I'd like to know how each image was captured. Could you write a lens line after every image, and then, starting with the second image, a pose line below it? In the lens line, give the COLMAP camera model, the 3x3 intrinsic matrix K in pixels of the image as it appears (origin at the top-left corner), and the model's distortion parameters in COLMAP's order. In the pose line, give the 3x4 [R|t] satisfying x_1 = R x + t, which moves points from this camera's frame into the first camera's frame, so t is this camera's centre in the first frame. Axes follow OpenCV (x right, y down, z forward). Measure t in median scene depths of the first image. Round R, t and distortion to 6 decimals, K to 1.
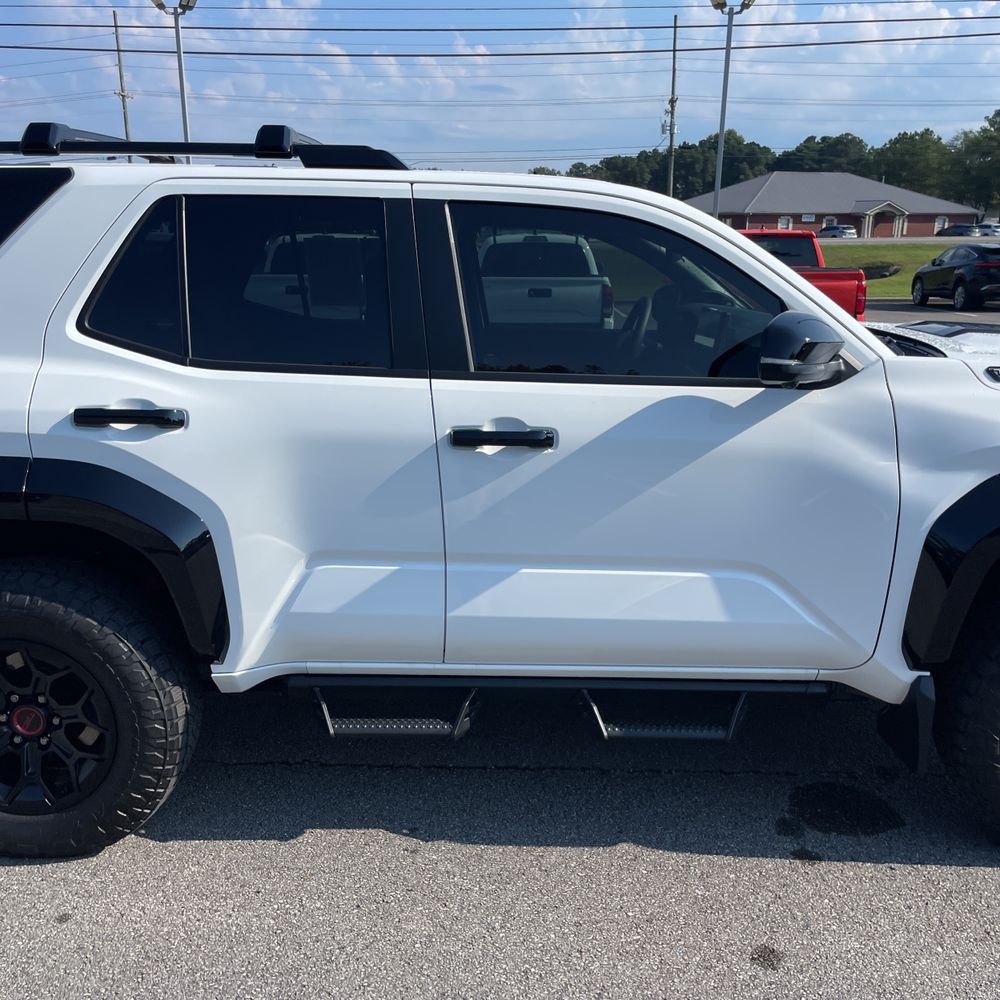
lens RADIAL K [[1018.0, 0, 497.7], [0, 1018.0, 510.9], [0, 0, 1]] dist [0.106250, -0.170742]
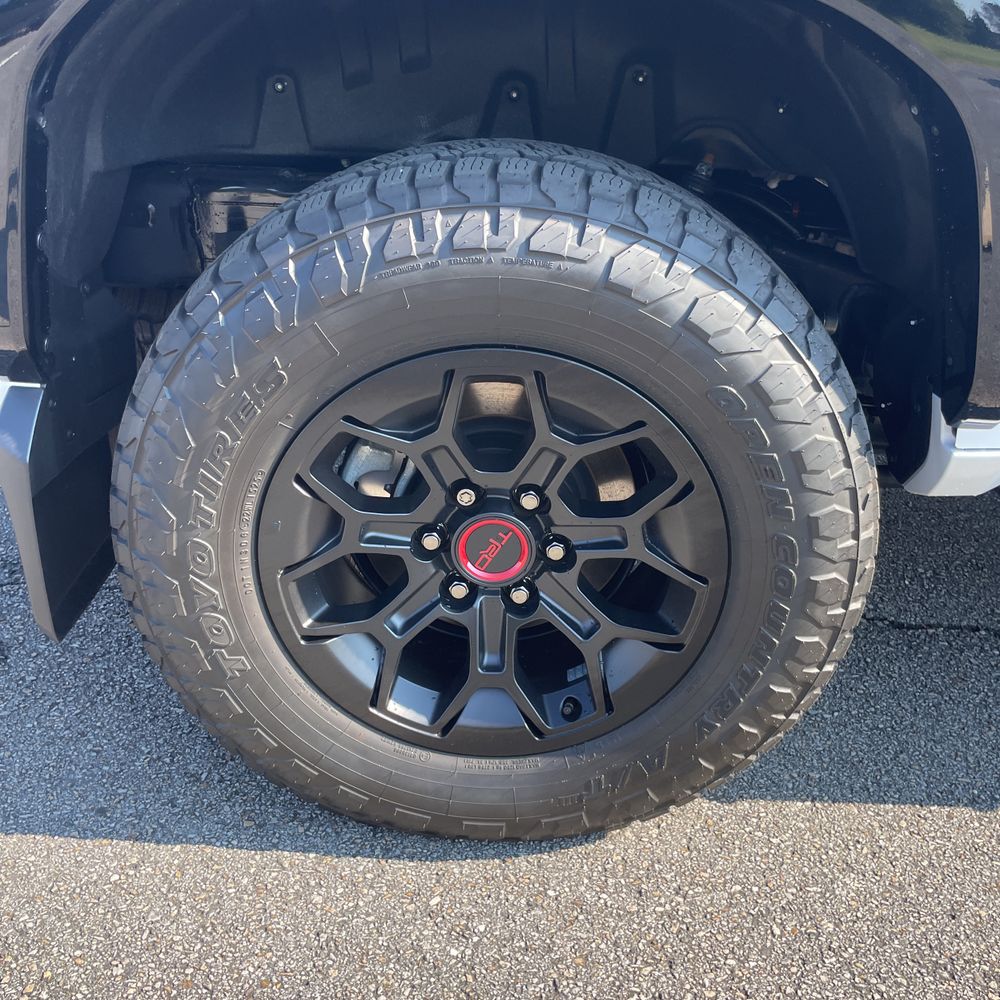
lens RADIAL K [[1016.5, 0, 498.4], [0, 1016.5, 492.4], [0, 0, 1]] dist [0.082606, -0.123895]
pose [[0.999688, 0.024946, 0.000963, -0.451437], [-0.024652, 0.980381, 0.195562, 0.099304], [0.003934, -0.195525, 0.980691, 0.598797]]
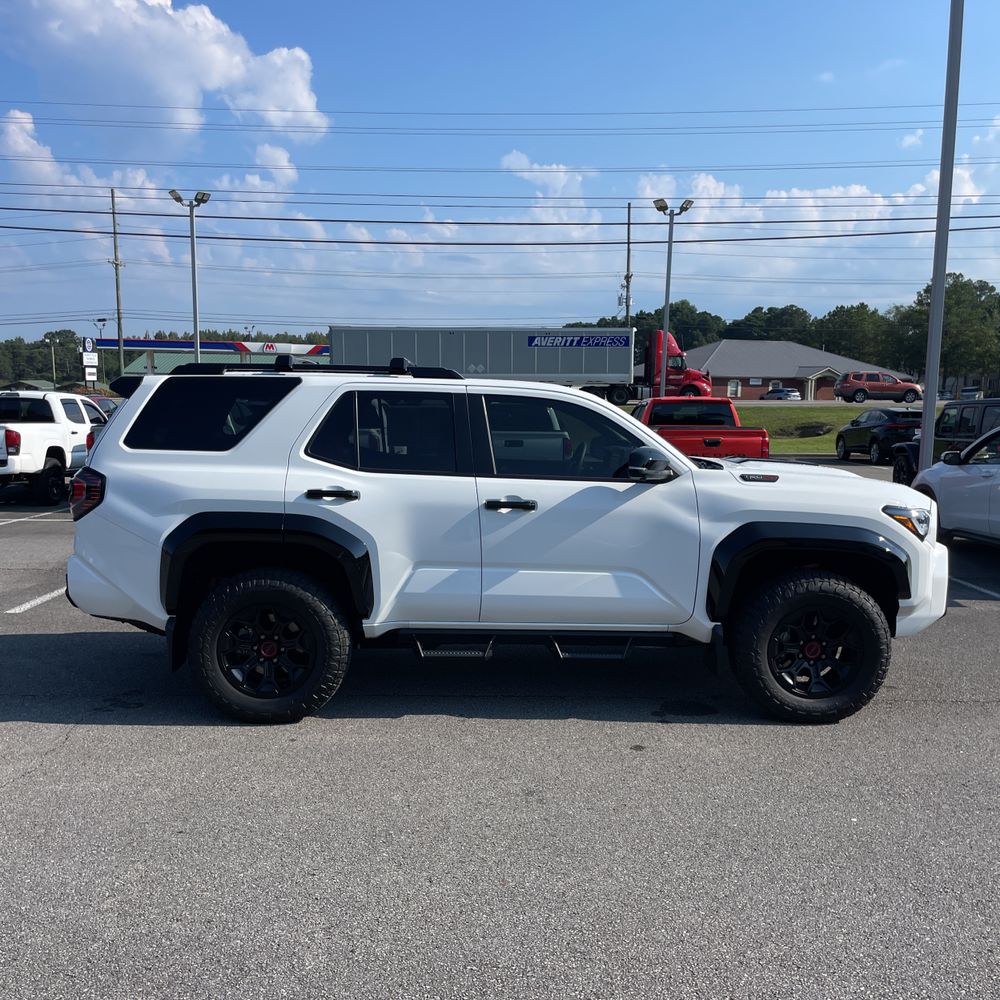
lens RADIAL K [[1018.0, 0, 497.7], [0, 1018.0, 510.9], [0, 0, 1]] dist [0.106250, -0.170742]
pose [[0.999441, 0.005560, 0.032976, -0.083627], [-0.000660, 0.989168, -0.146787, 0.228284], [-0.033435, 0.146683, 0.988618, -0.978709]]
